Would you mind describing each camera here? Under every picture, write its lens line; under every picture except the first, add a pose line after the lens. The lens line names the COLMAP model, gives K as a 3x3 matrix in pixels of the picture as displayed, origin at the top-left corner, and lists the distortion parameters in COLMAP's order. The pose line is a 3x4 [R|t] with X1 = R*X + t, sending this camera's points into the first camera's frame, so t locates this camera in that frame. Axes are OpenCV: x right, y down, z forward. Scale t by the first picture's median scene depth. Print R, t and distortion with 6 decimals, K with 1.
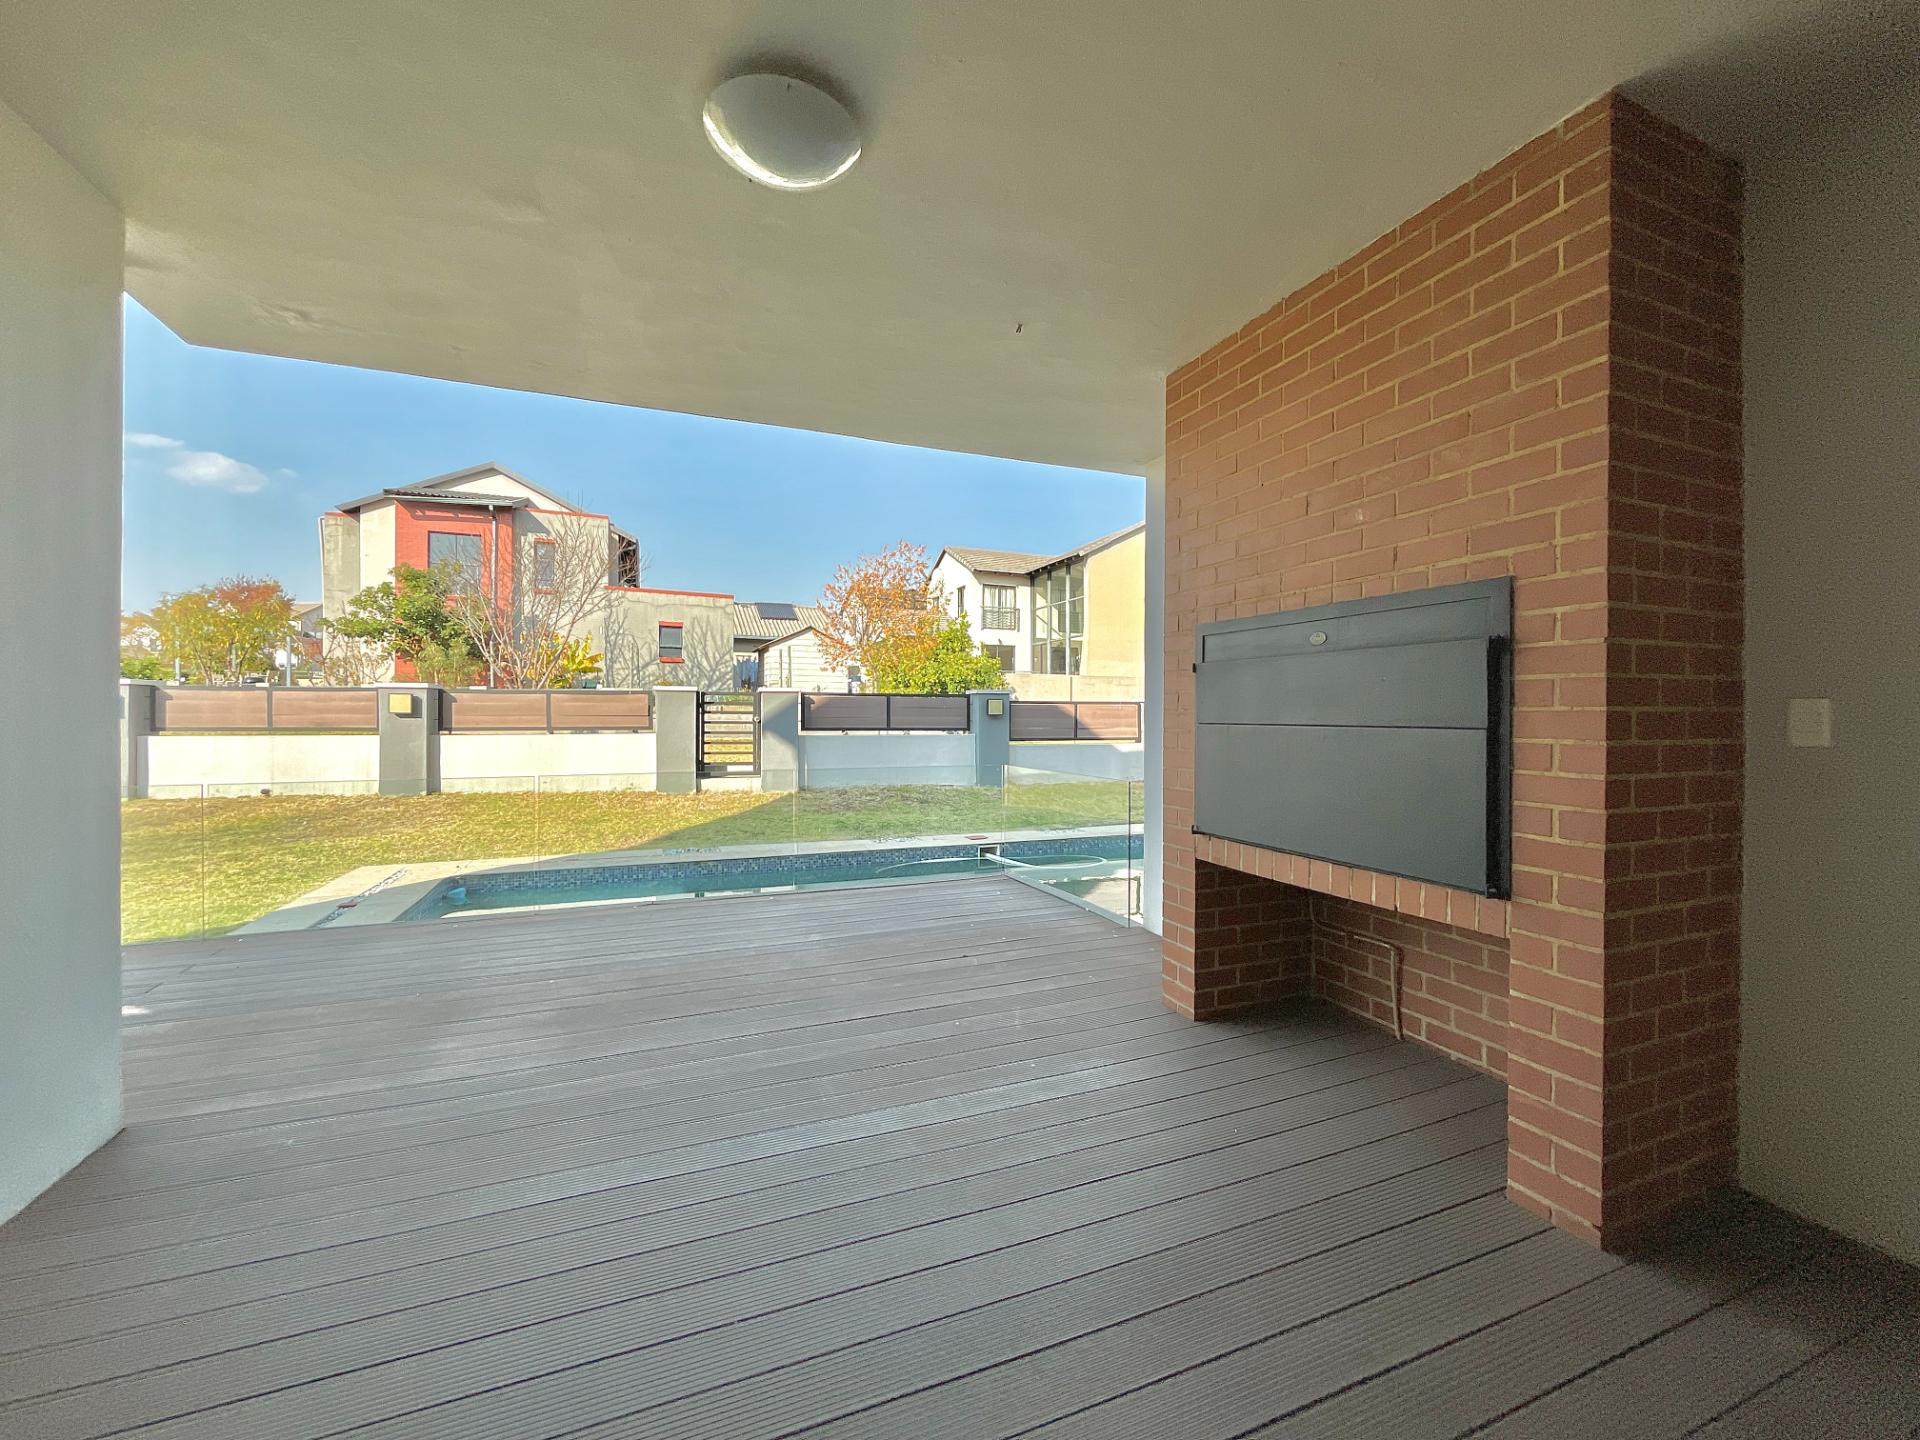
lens RADIAL K [[778.7, 0, 958.1], [0, 778.7, 718.2], [0, 0, 1]] dist [-0.005516, 0.000353]
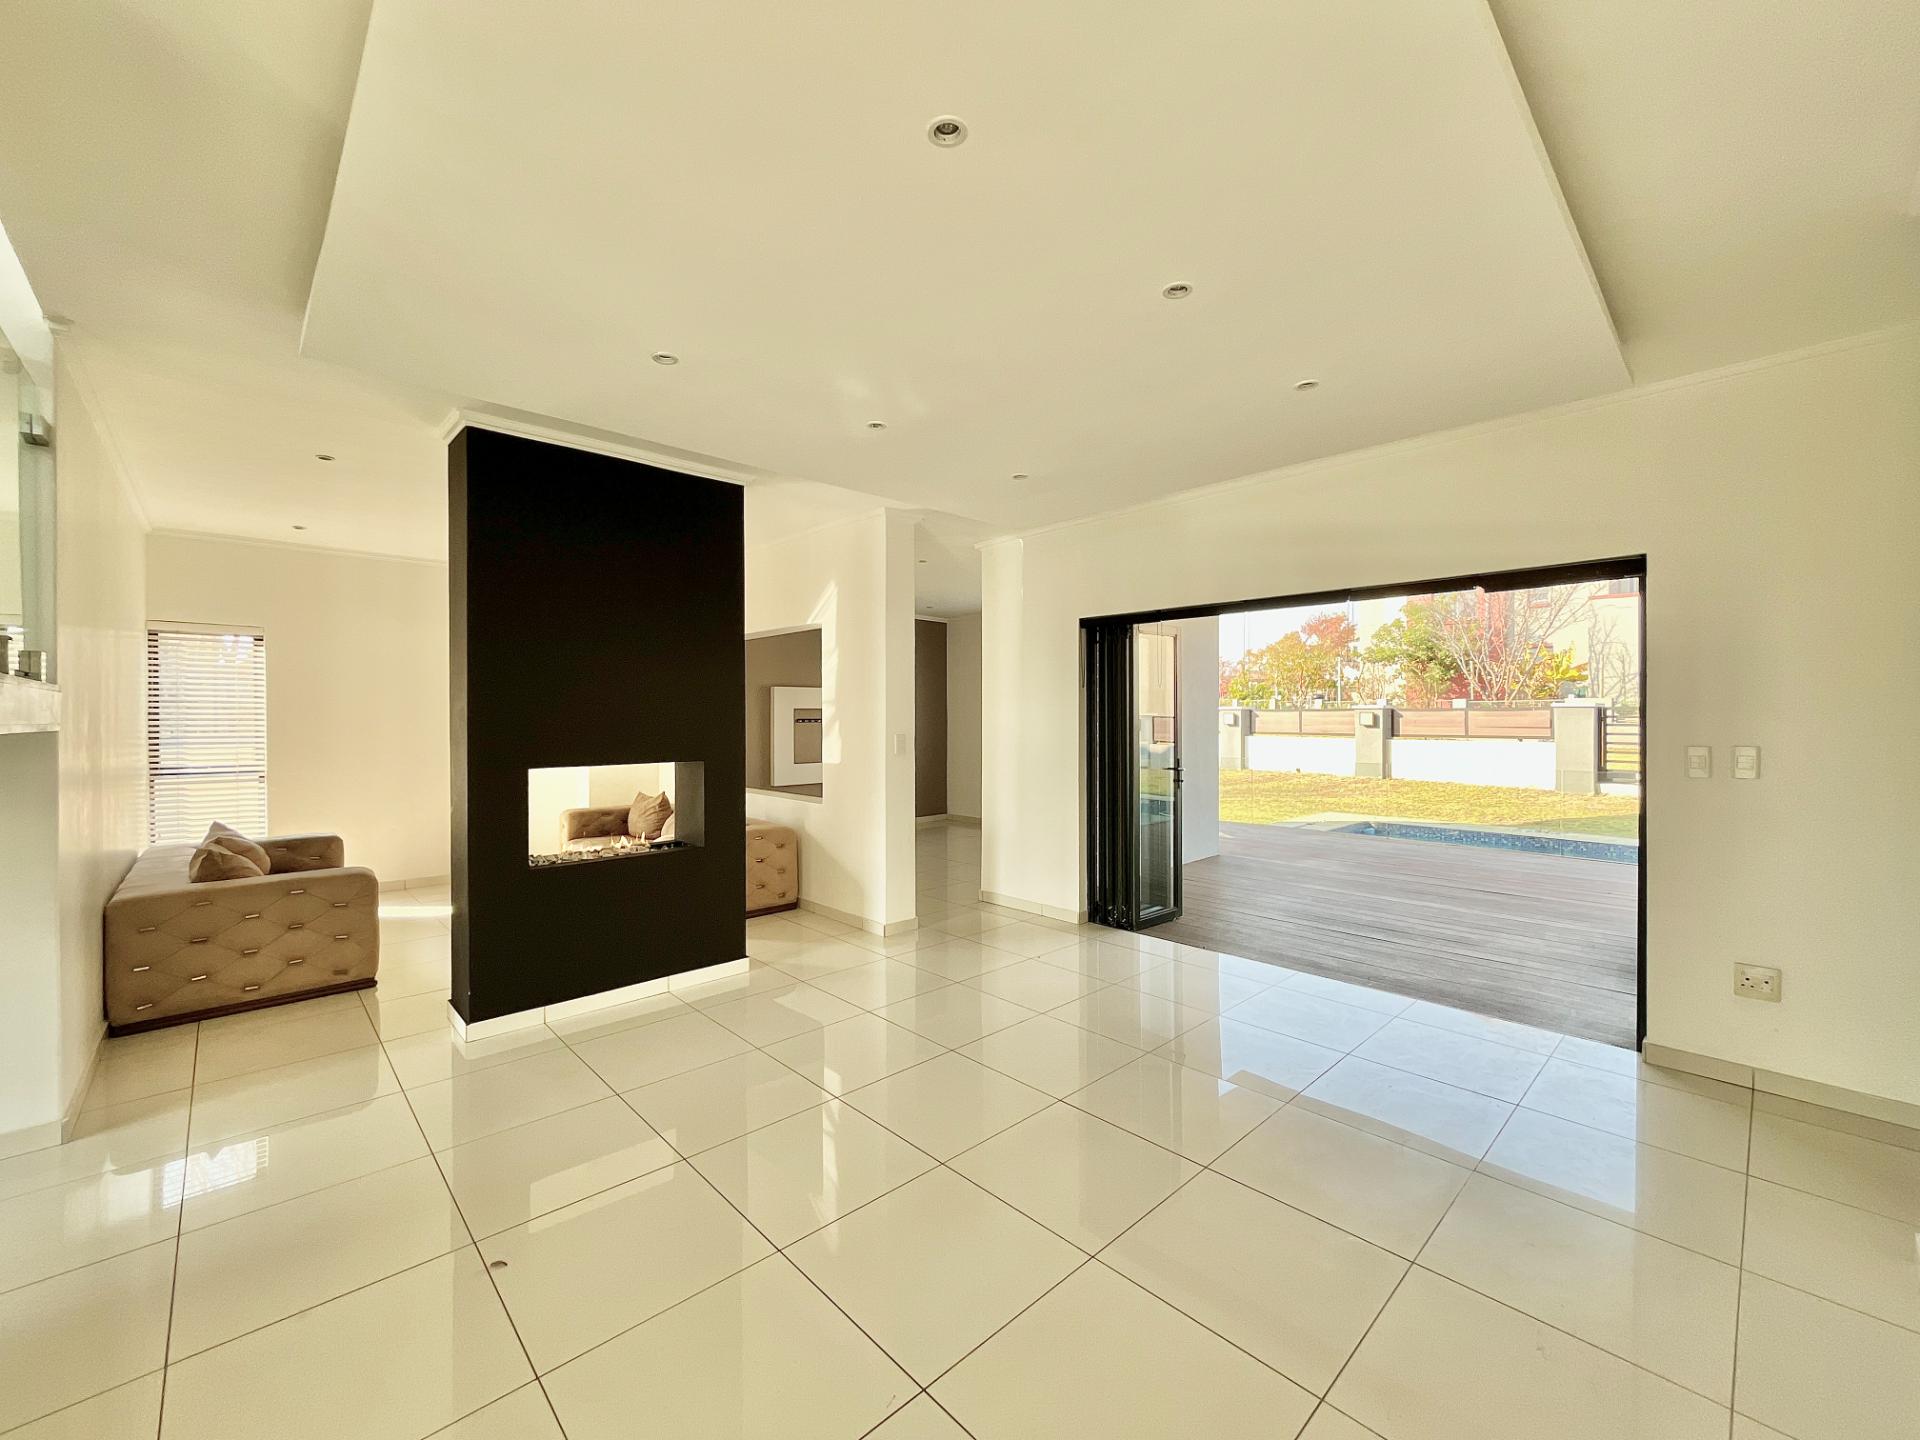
lens RADIAL K [[778.7, 0, 956.2], [0, 778.7, 719.6], [0, 0, 1]] dist [-0.005516, 0.000353]
pose [[0.368364, 0.001056, -0.929681, 0.382805], [-0.002033, 0.999998, 0.000330, -0.013891], [0.929680, 0.001768, 0.368365, -0.303750]]
